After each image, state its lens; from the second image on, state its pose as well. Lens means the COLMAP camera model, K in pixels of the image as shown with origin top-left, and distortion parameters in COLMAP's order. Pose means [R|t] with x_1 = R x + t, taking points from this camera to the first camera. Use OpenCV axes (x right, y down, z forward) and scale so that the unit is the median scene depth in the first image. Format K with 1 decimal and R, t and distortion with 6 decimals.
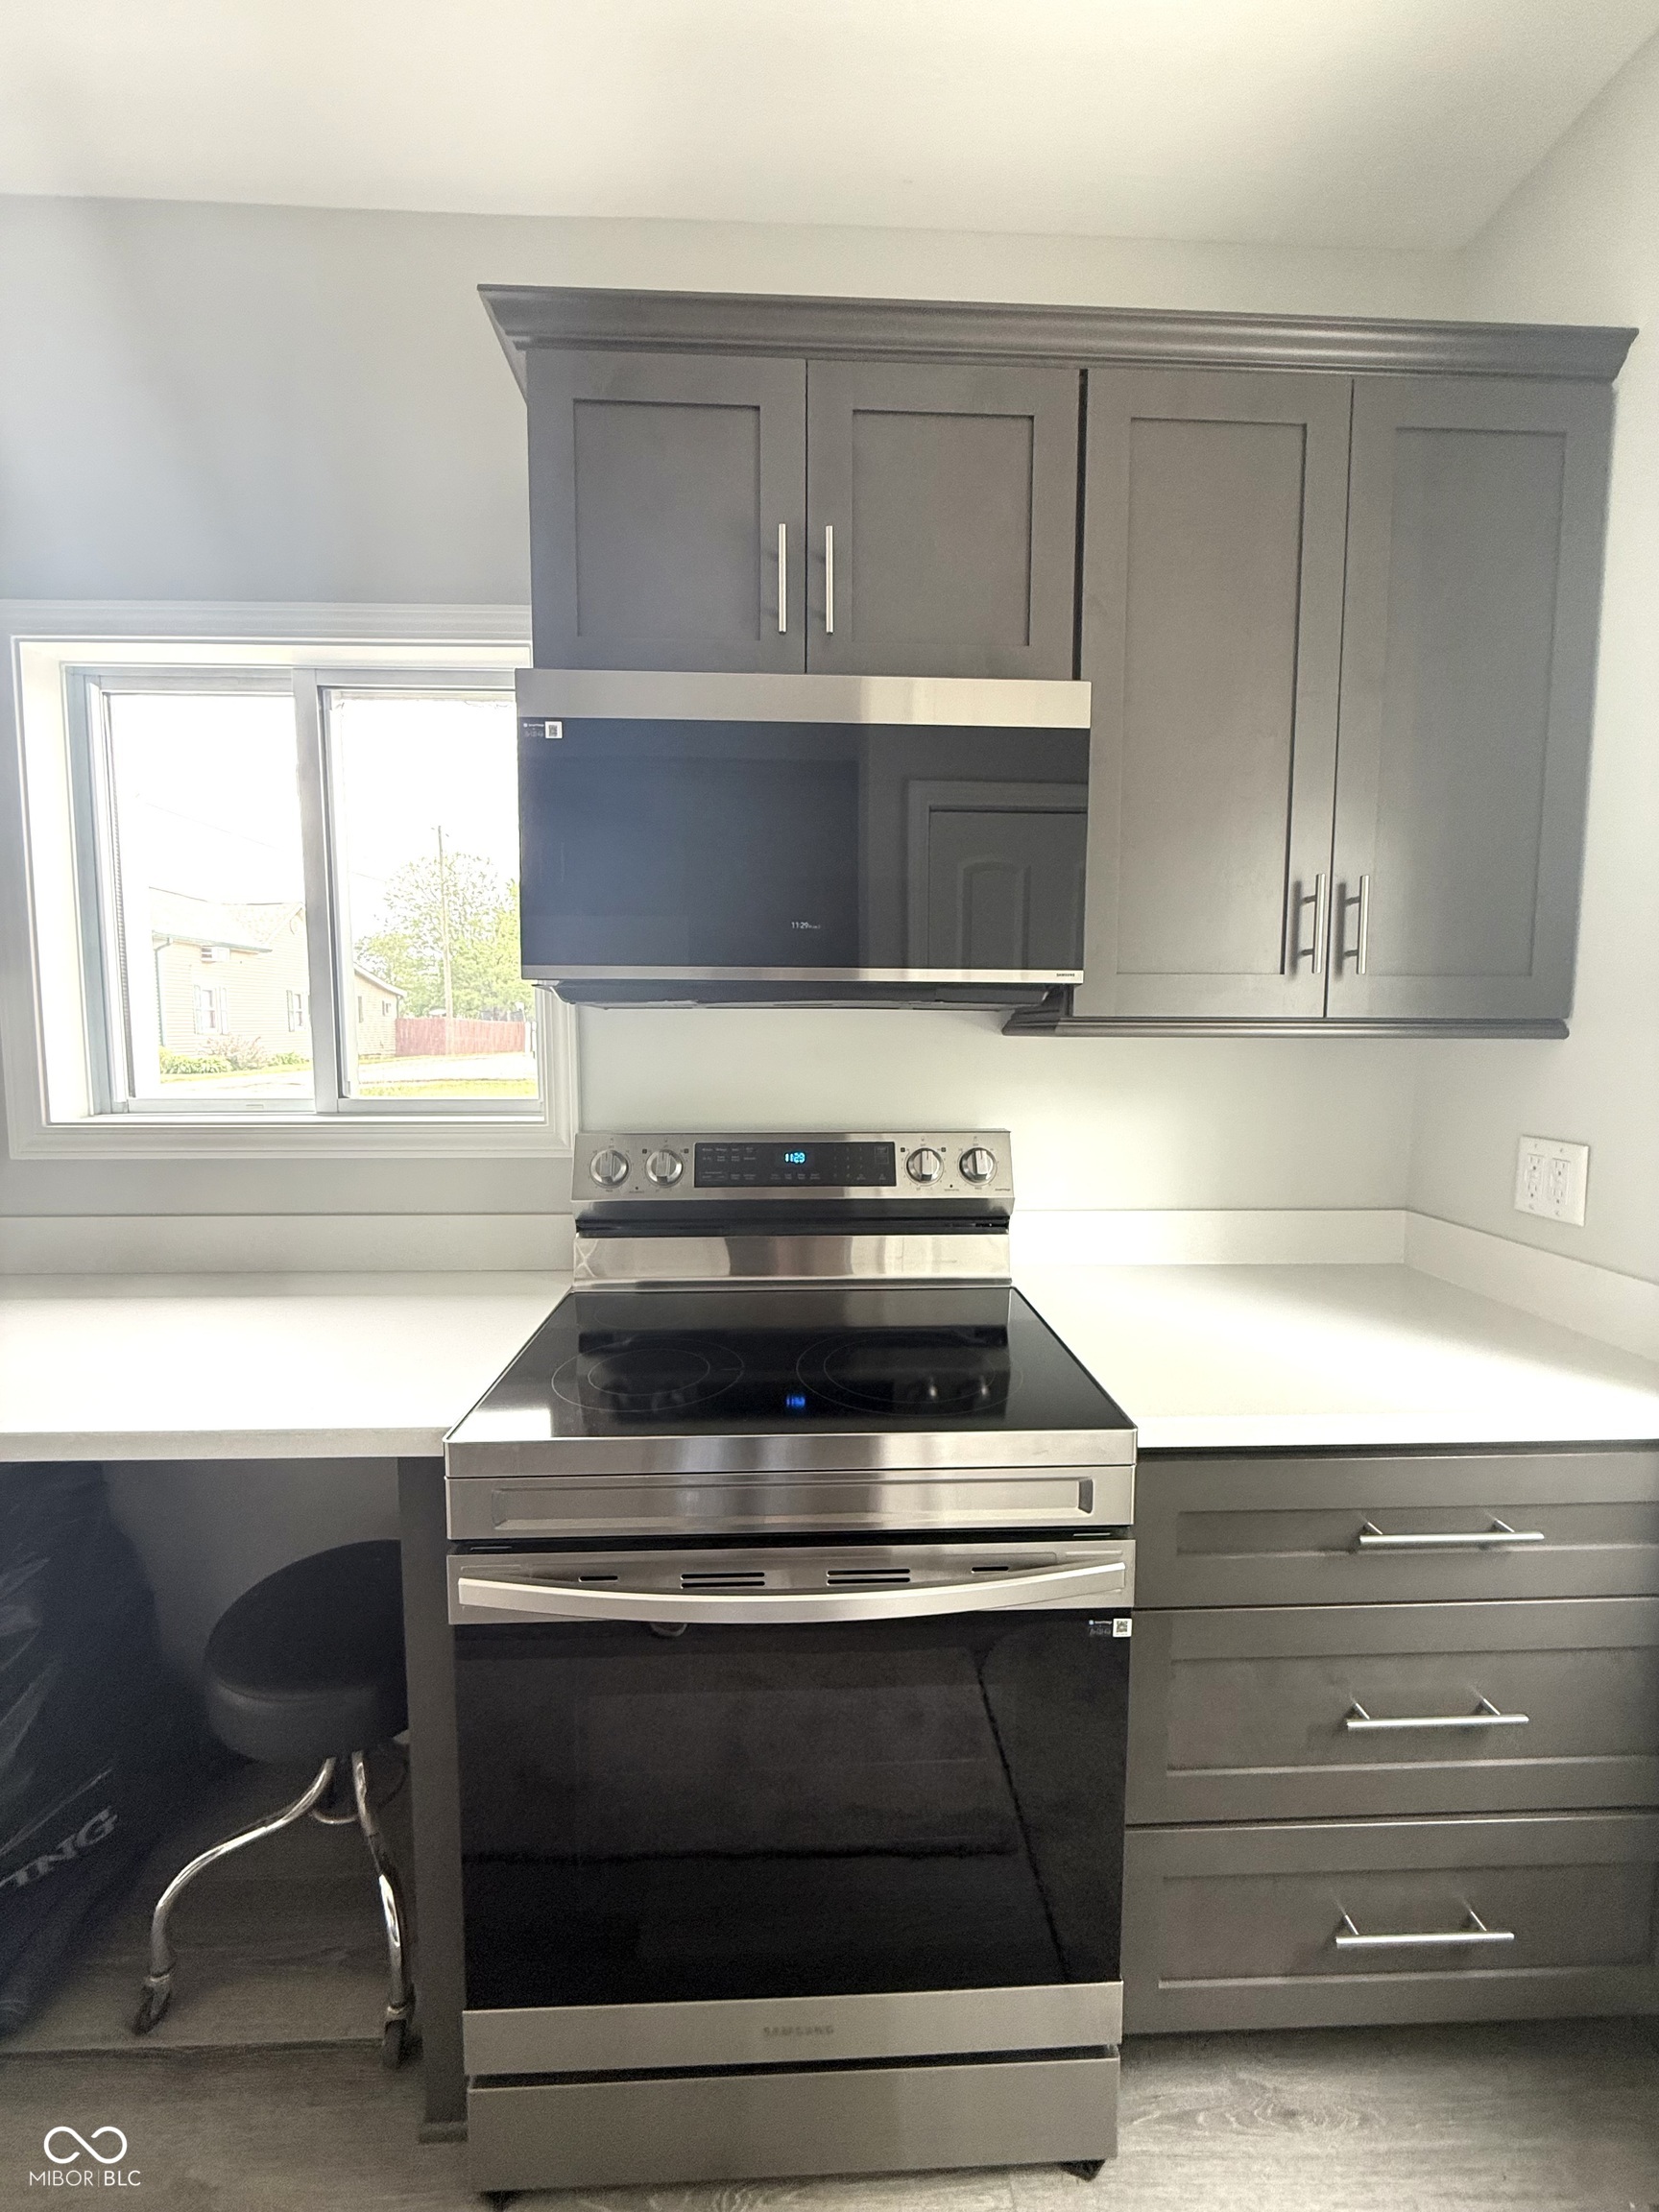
lens RADIAL K [[881.1, 0, 824.7], [0, 881.1, 1101.2], [0, 0, 1]] dist [-0.002873, 0.000552]
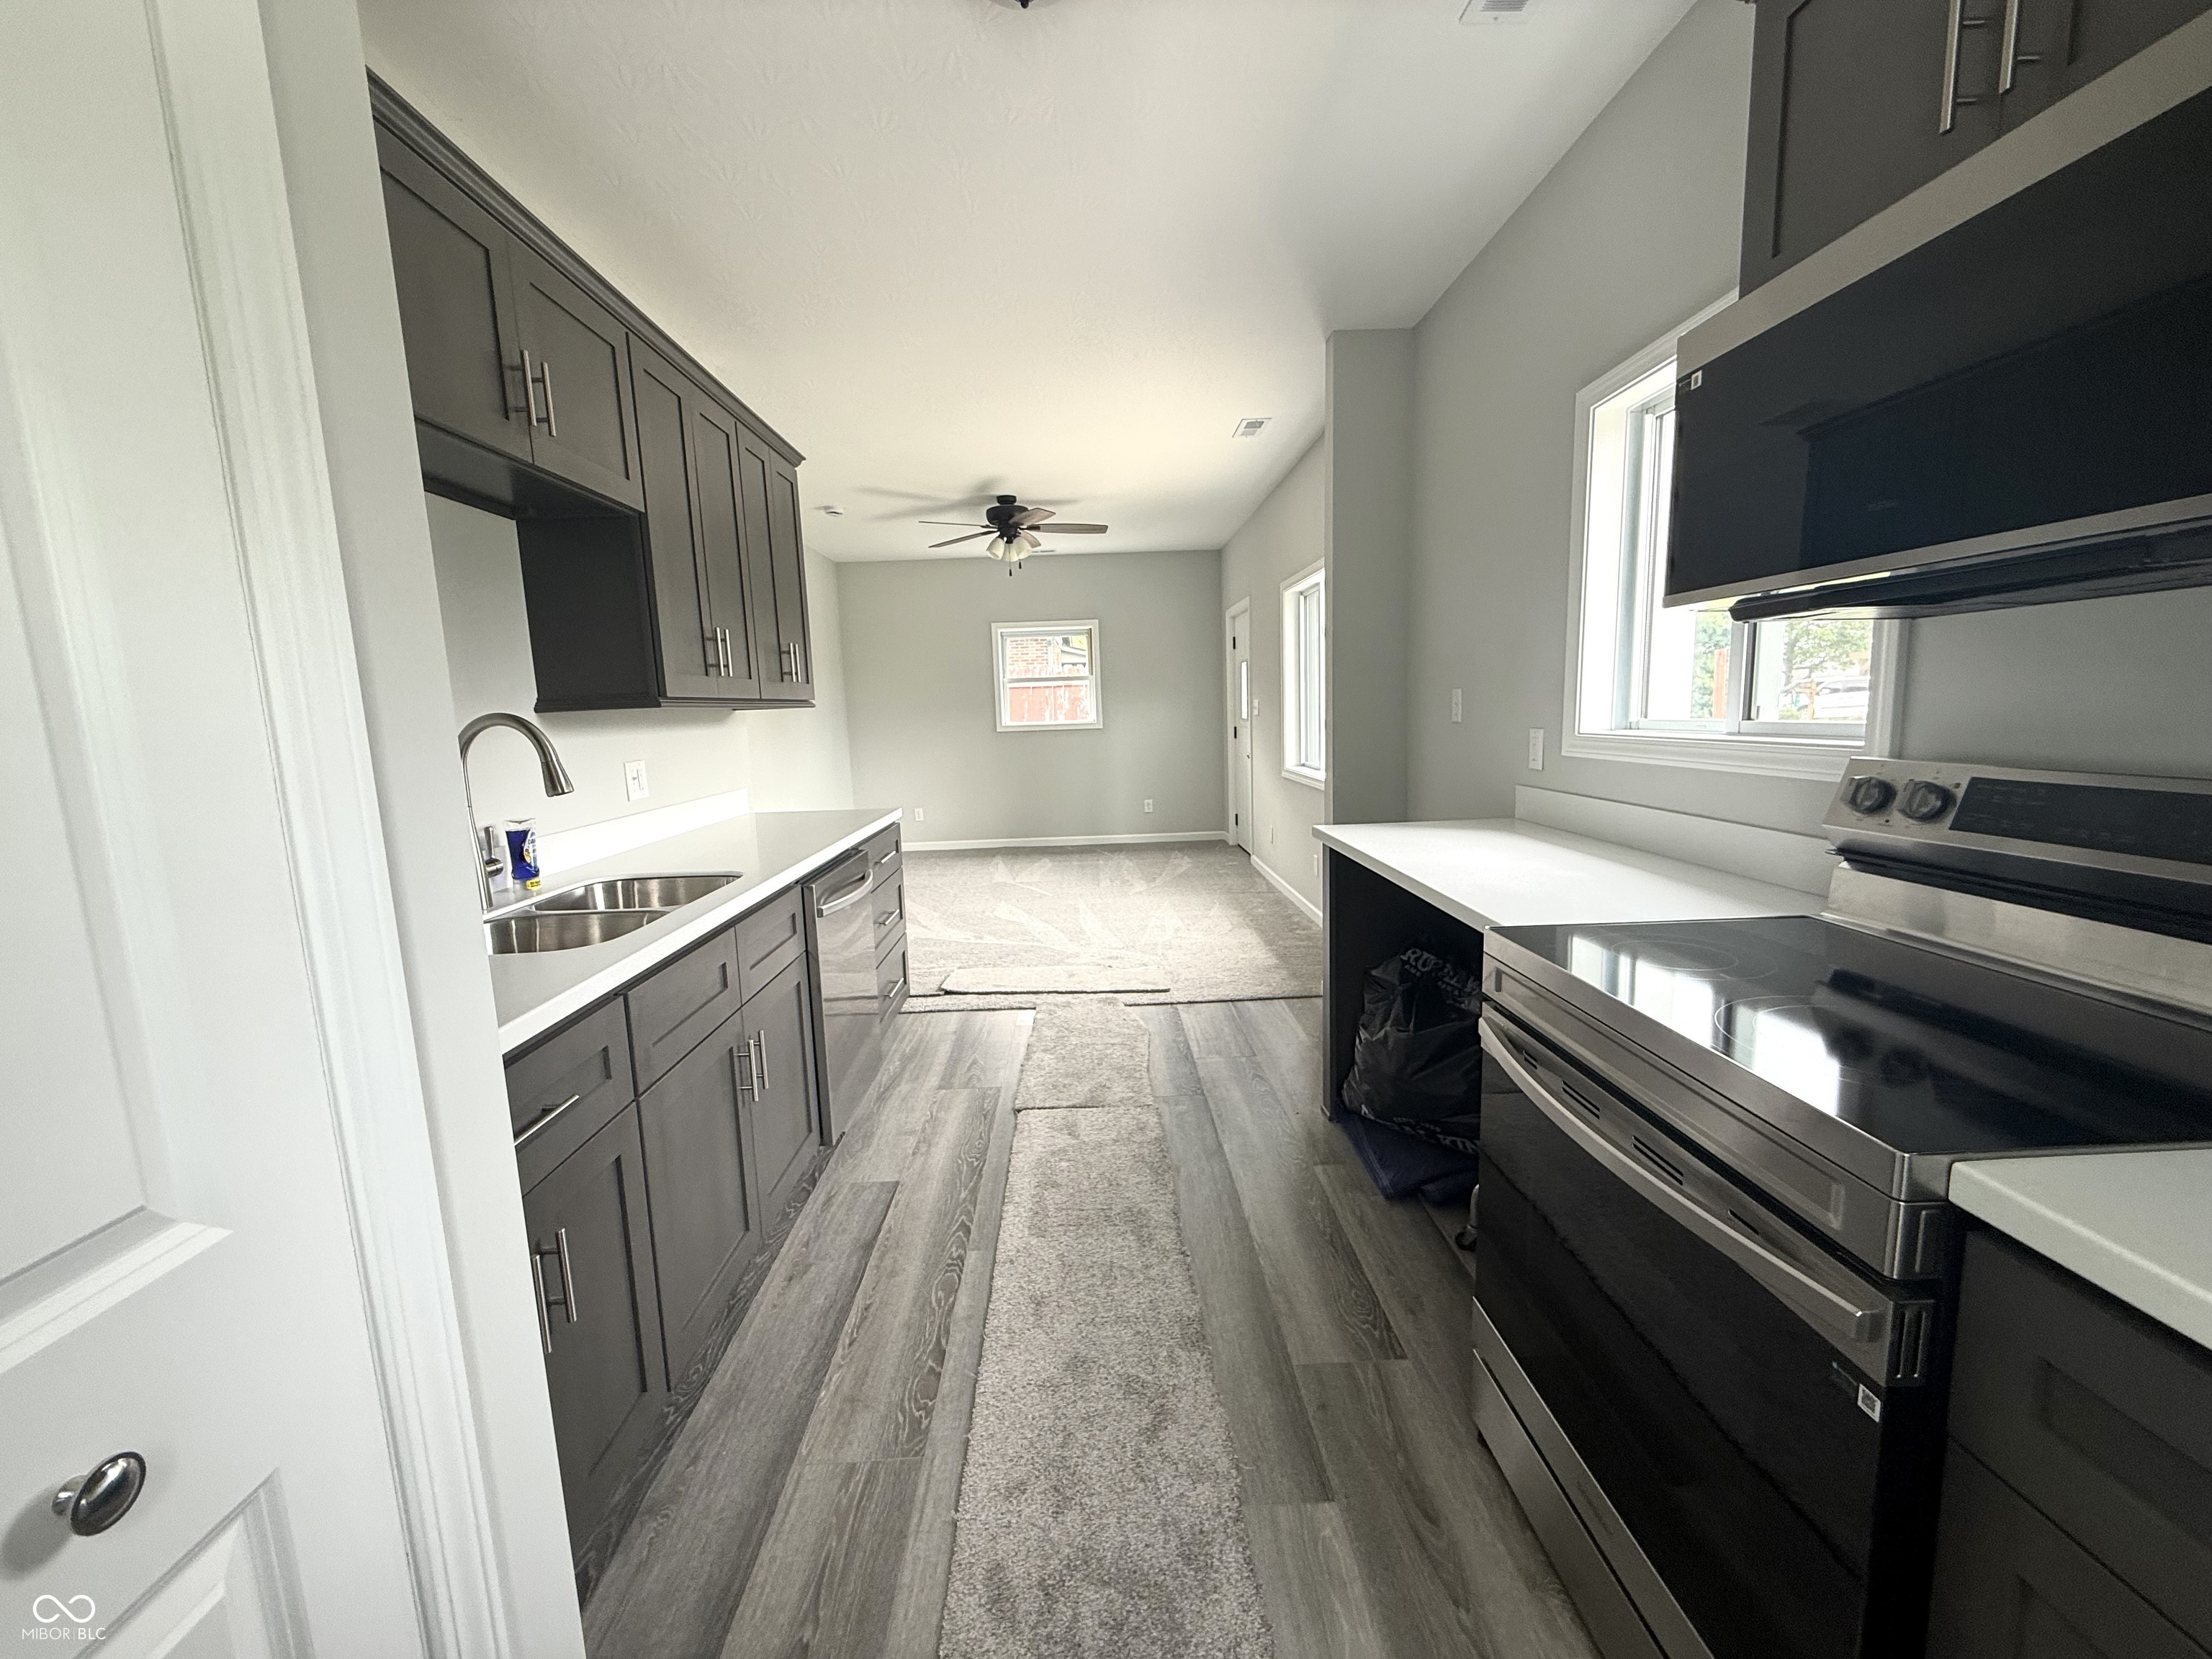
lens RADIAL K [[881.1, 0, 1097.2], [0, 881.1, 834.0], [0, 0, 1]] dist [-0.002873, 0.000552]
pose [[-0.030713, 0.138878, -0.989833, 0.655813], [-0.048874, 0.988907, 0.140264, 0.024540], [0.998333, 0.052685, -0.023585, 0.207531]]
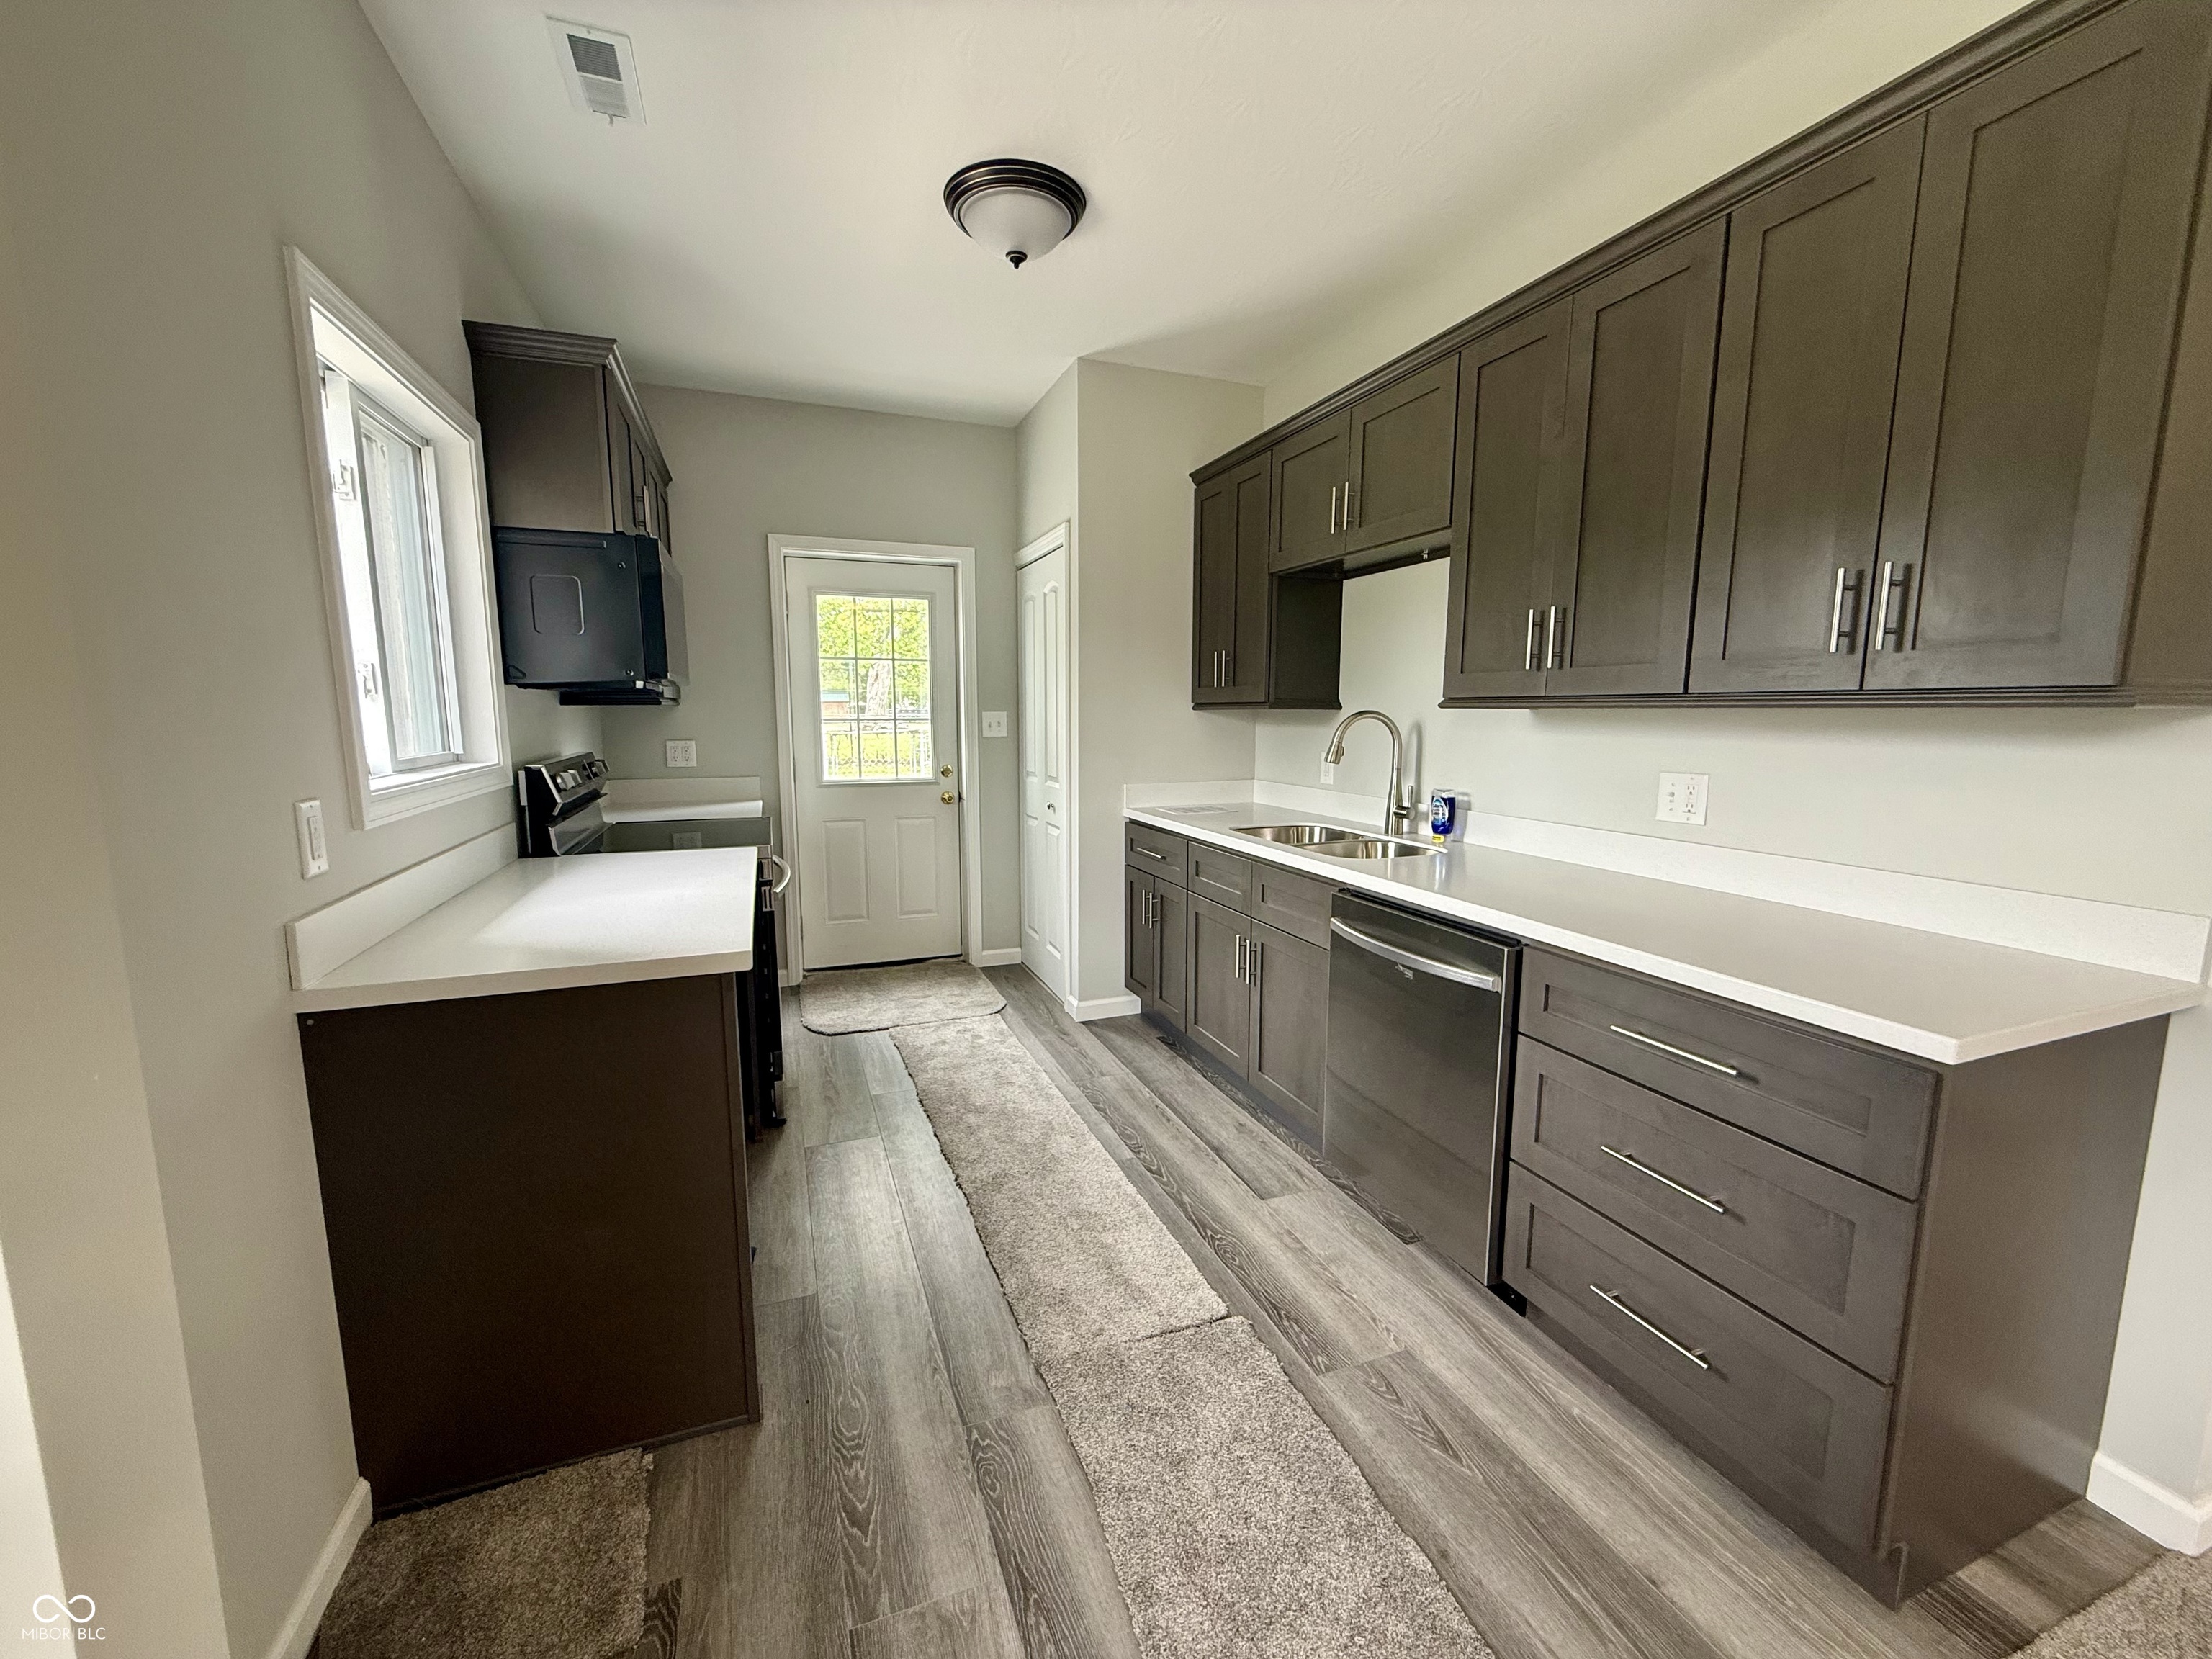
lens RADIAL K [[881.1, 0, 1095.3], [0, 881.1, 830.5], [0, 0, 1]] dist [-0.002873, 0.000552]
pose [[-0.301237, -0.134687, 0.943989, -2.041010], [0.077523, 0.983238, 0.165026, -0.032342], [-0.950393, 0.122893, -0.285746, 0.482222]]
